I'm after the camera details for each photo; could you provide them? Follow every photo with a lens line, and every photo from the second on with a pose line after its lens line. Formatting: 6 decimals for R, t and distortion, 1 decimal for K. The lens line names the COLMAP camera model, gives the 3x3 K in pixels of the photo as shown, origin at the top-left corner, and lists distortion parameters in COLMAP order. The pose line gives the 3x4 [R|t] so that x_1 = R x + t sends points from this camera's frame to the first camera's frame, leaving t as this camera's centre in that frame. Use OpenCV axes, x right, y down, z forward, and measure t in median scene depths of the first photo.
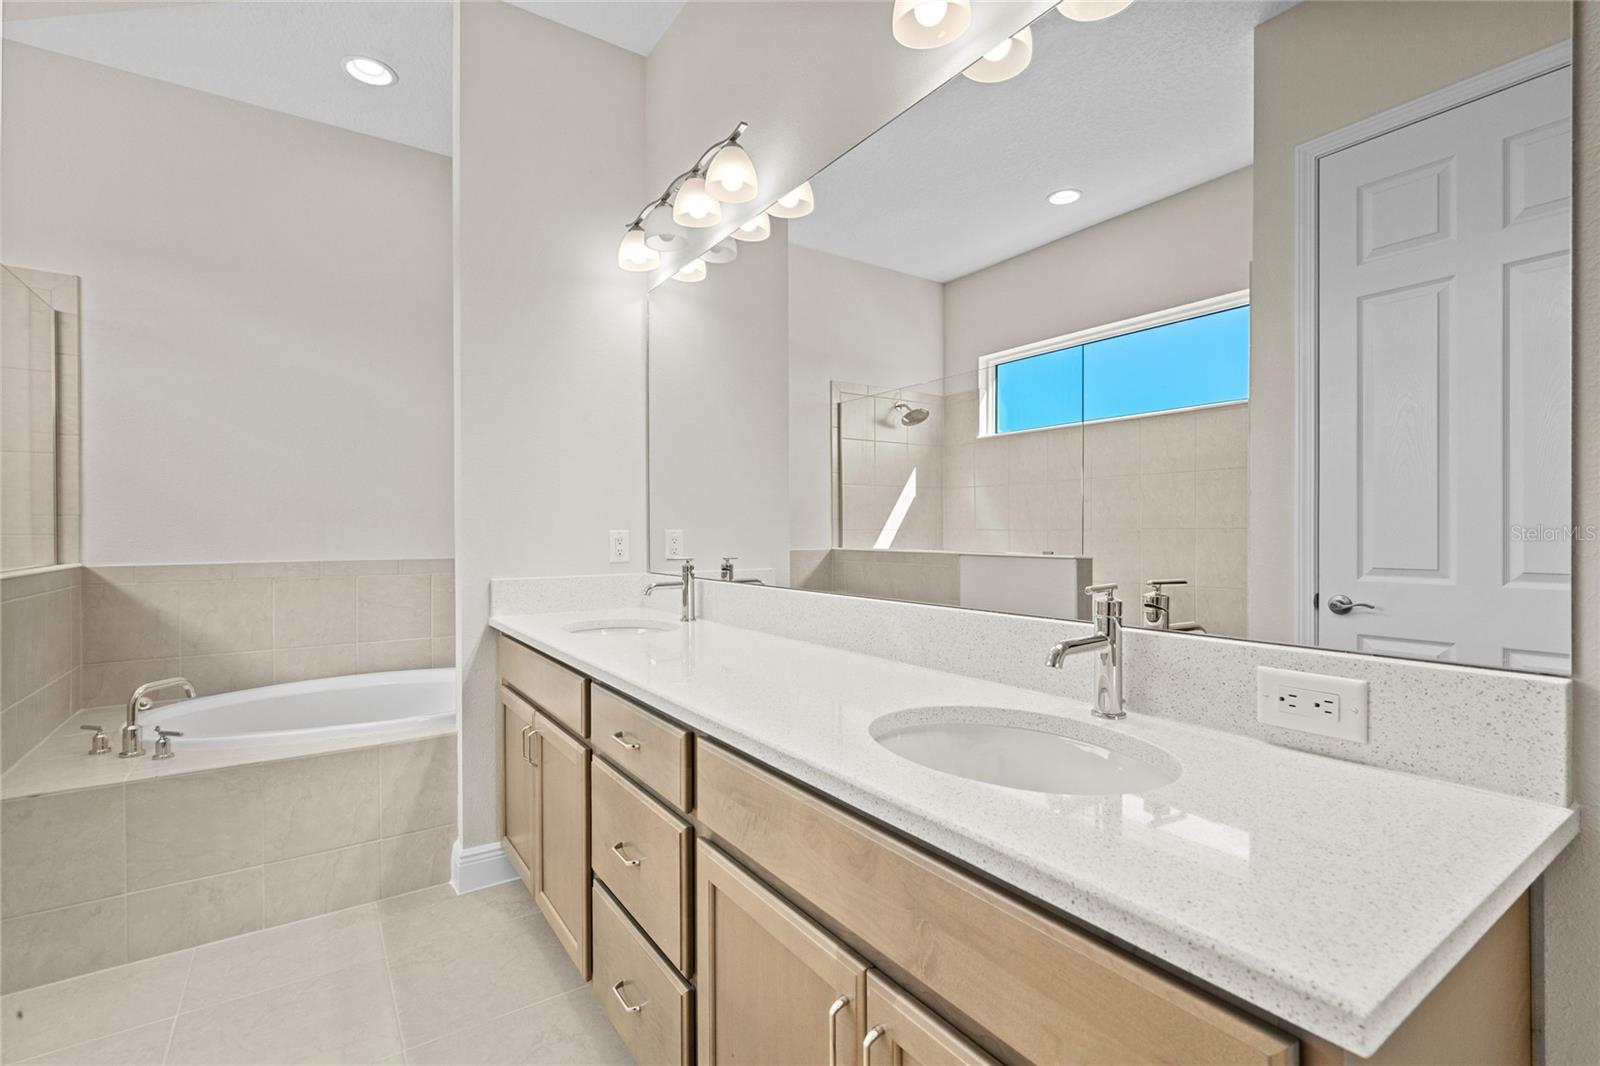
lens RADIAL K [[728.3, 0, 802.9], [0, 728.3, 534.6], [0, 0, 1]] dist [-0.006460, 0.002375]
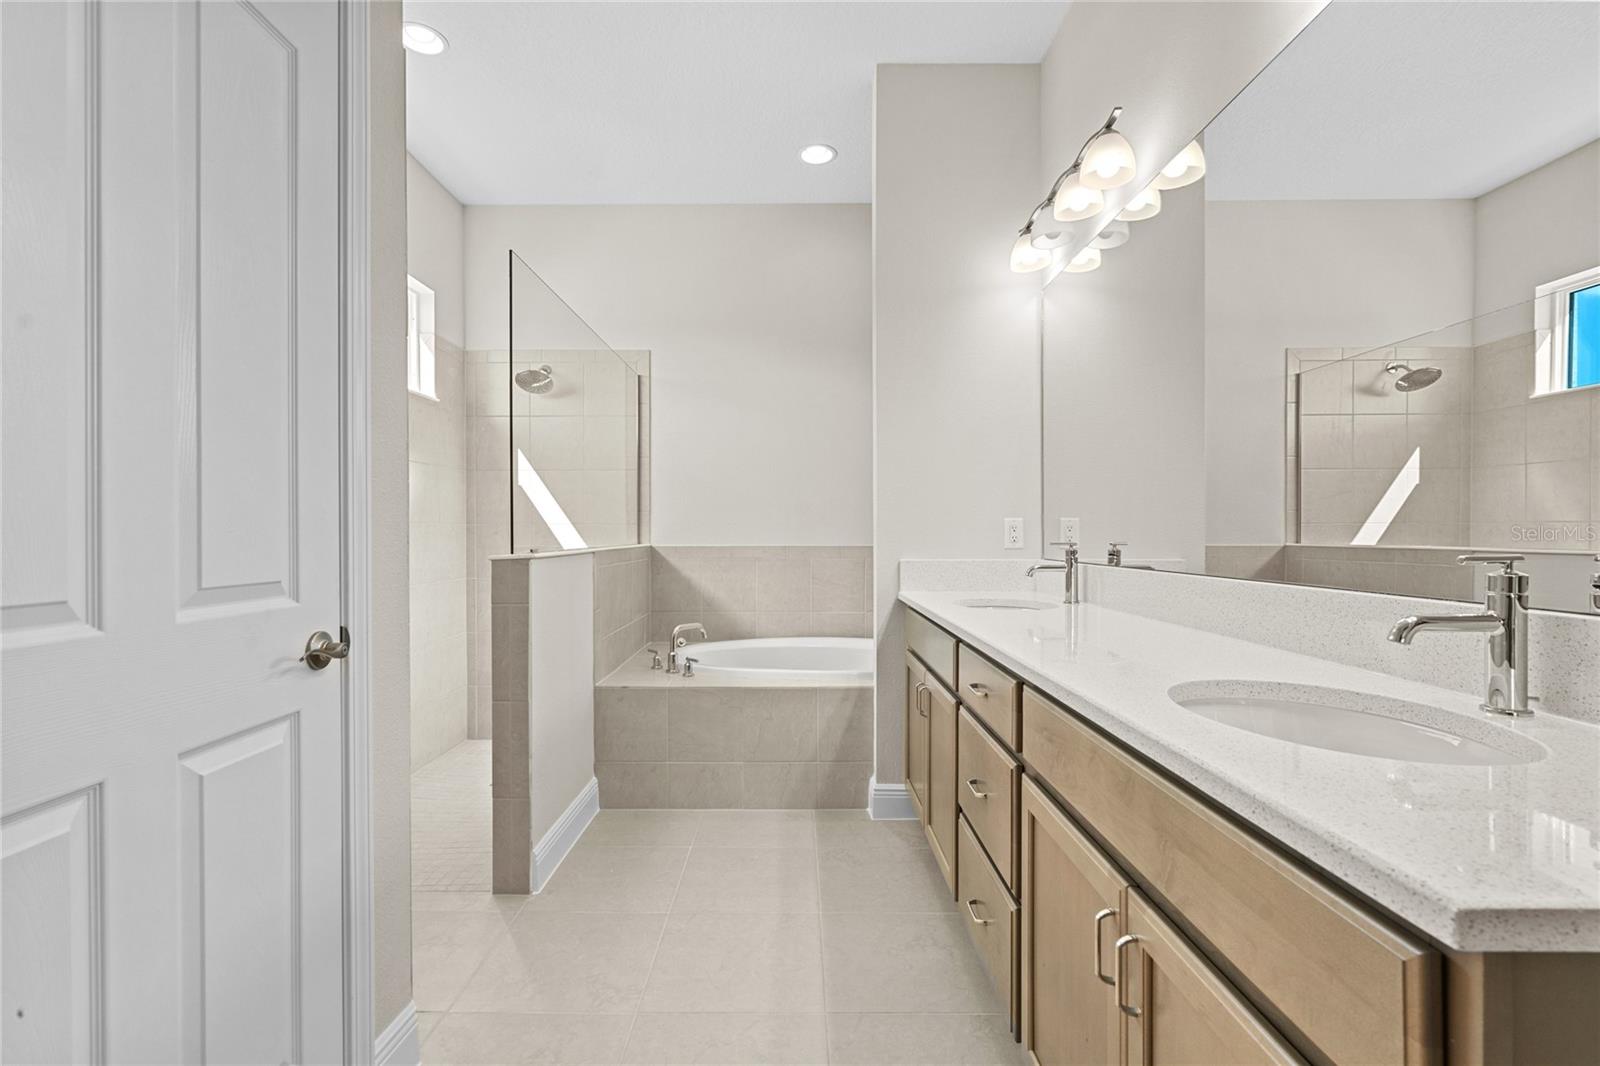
lens RADIAL K [[728.3, 0, 797.6], [0, 728.3, 537.6], [0, 0, 1]] dist [-0.006460, 0.002375]
pose [[0.827372, 0.004869, -0.561634, 0.111256], [-0.002961, 0.999986, 0.004308, 0.024320], [0.561647, -0.001901, 0.827375, -0.076994]]
